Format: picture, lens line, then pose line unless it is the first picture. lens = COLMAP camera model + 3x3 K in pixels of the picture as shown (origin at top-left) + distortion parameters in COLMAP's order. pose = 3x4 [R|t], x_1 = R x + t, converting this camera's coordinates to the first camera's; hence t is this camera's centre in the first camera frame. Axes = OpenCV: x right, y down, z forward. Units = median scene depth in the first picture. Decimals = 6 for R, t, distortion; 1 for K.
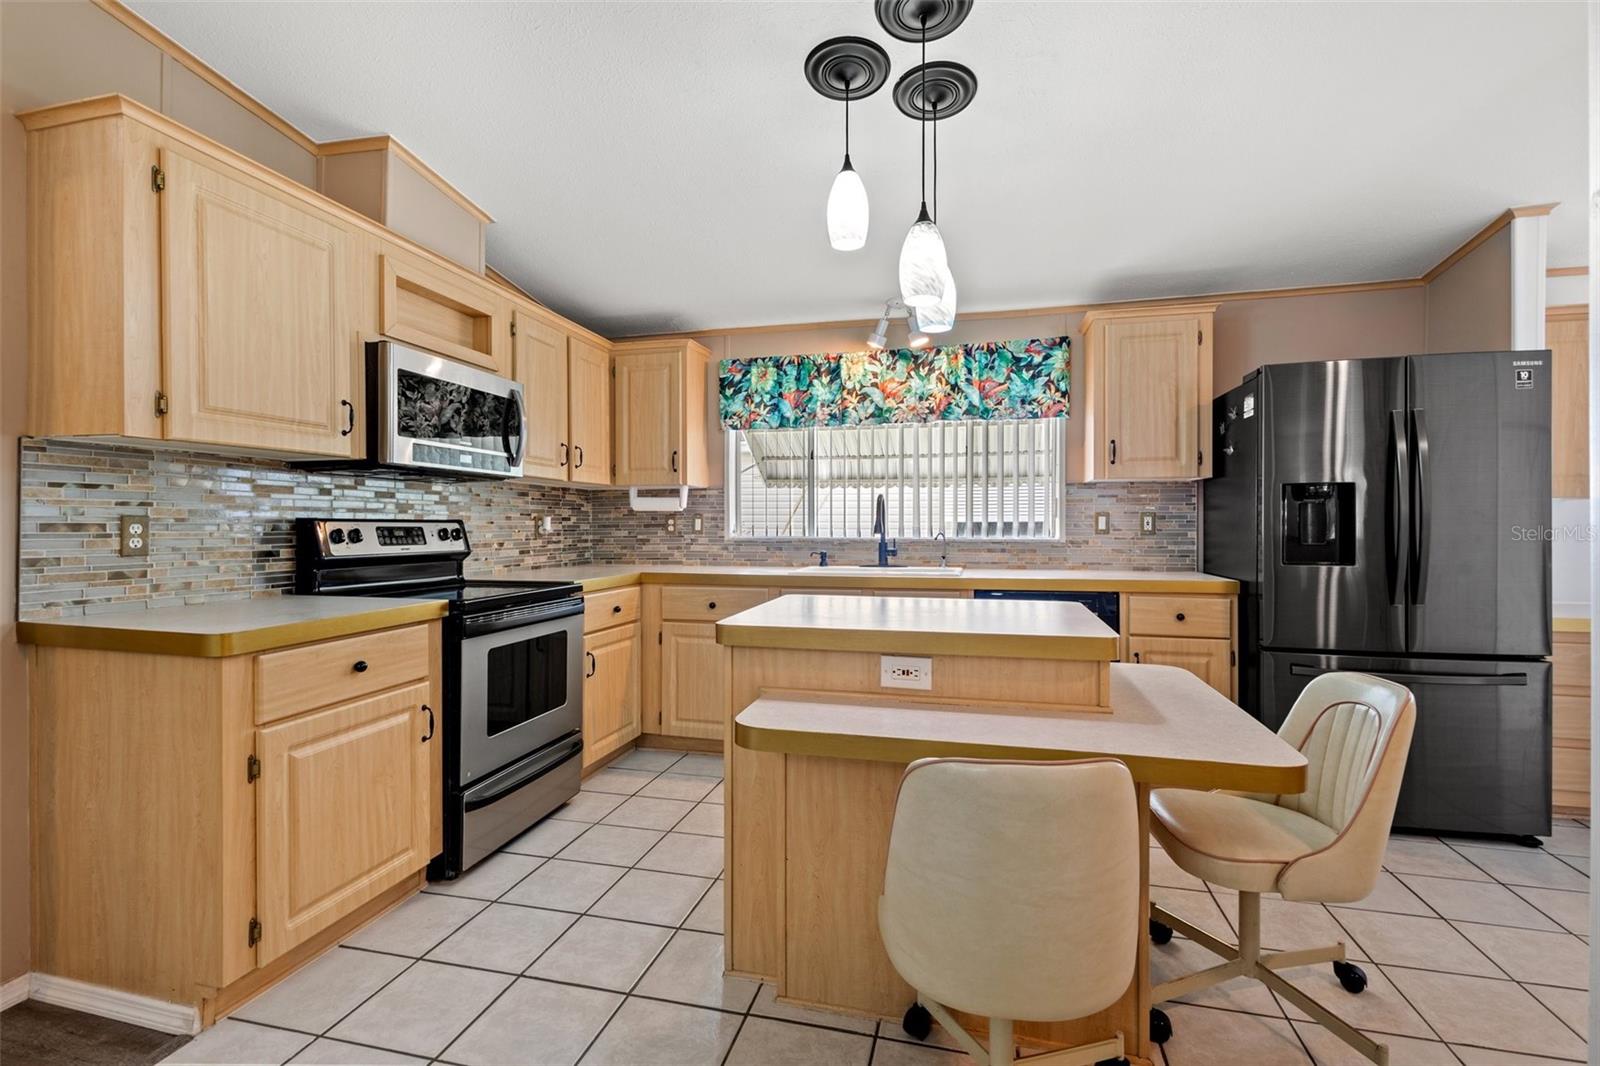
lens RADIAL K [[743.0, 0, 795.9], [0, 743.0, 527.6], [0, 0, 1]] dist [0.003605, 0.000065]
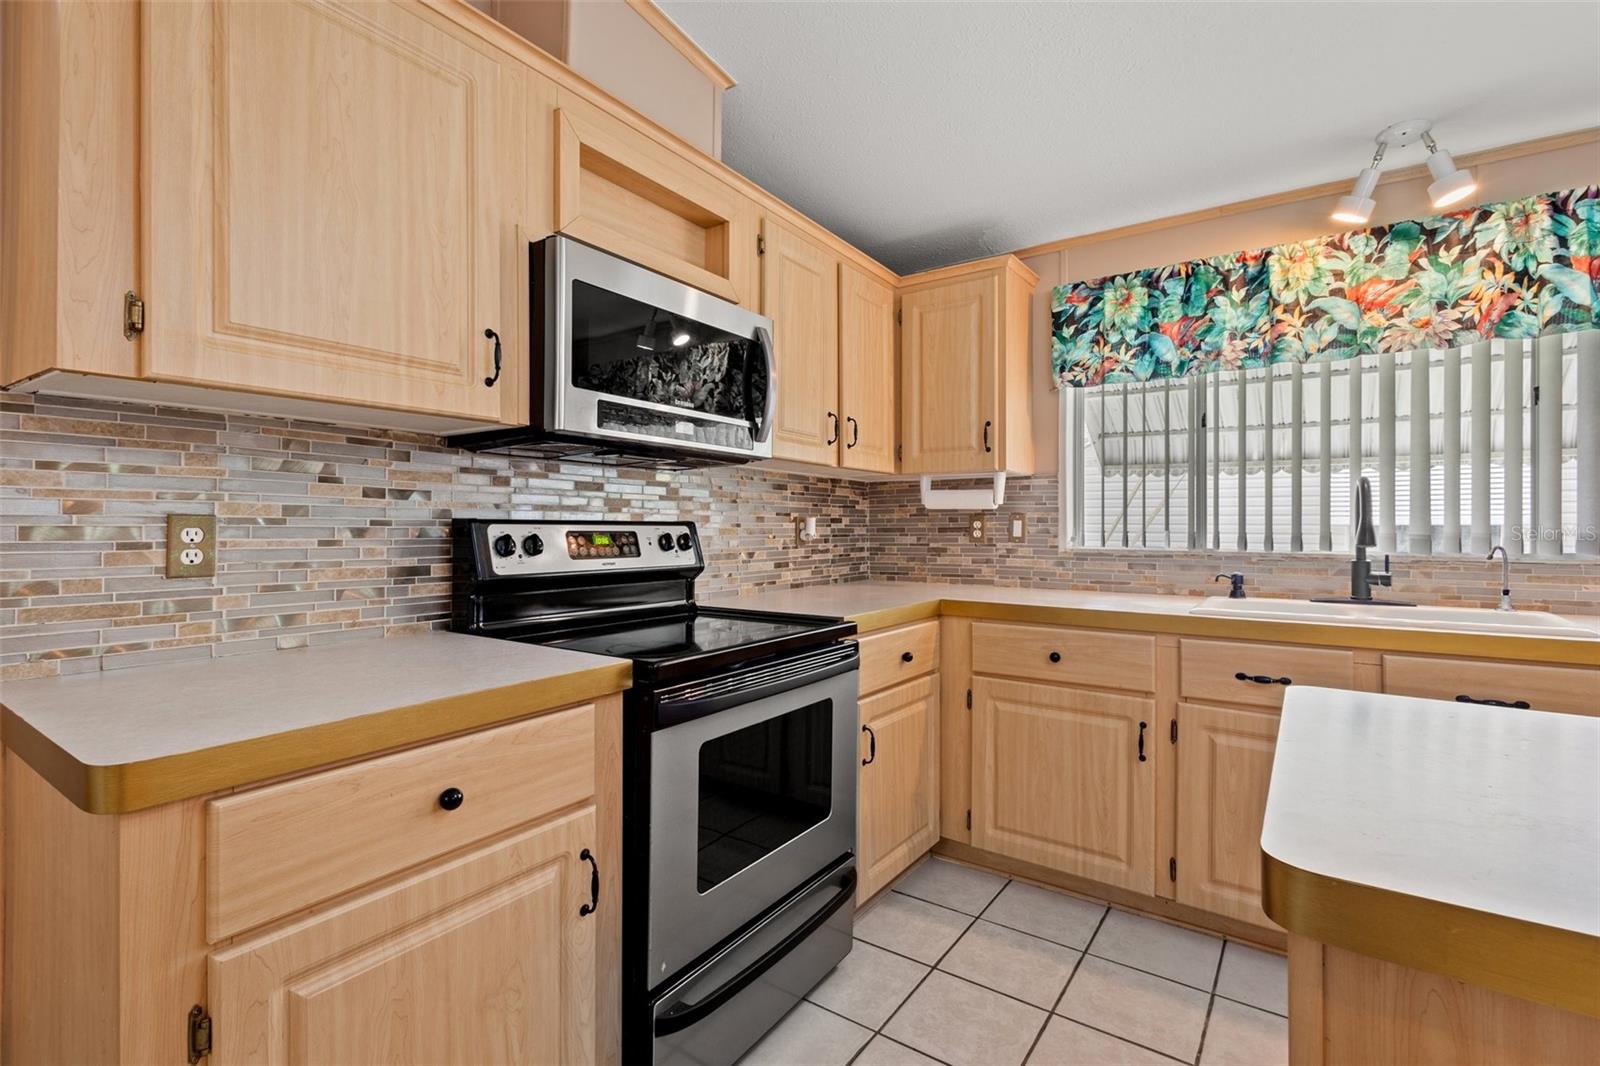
lens RADIAL K [[740.4, 0, 795.8], [0, 740.4, 521.5], [0, 0, 1]] dist [0.014678, -0.004222]
pose [[0.934892, 0.000779, -0.354930, -0.089778], [-0.004559, 0.999941, -0.009814, -0.003253], [0.354902, 0.010793, 0.934841, 0.314460]]
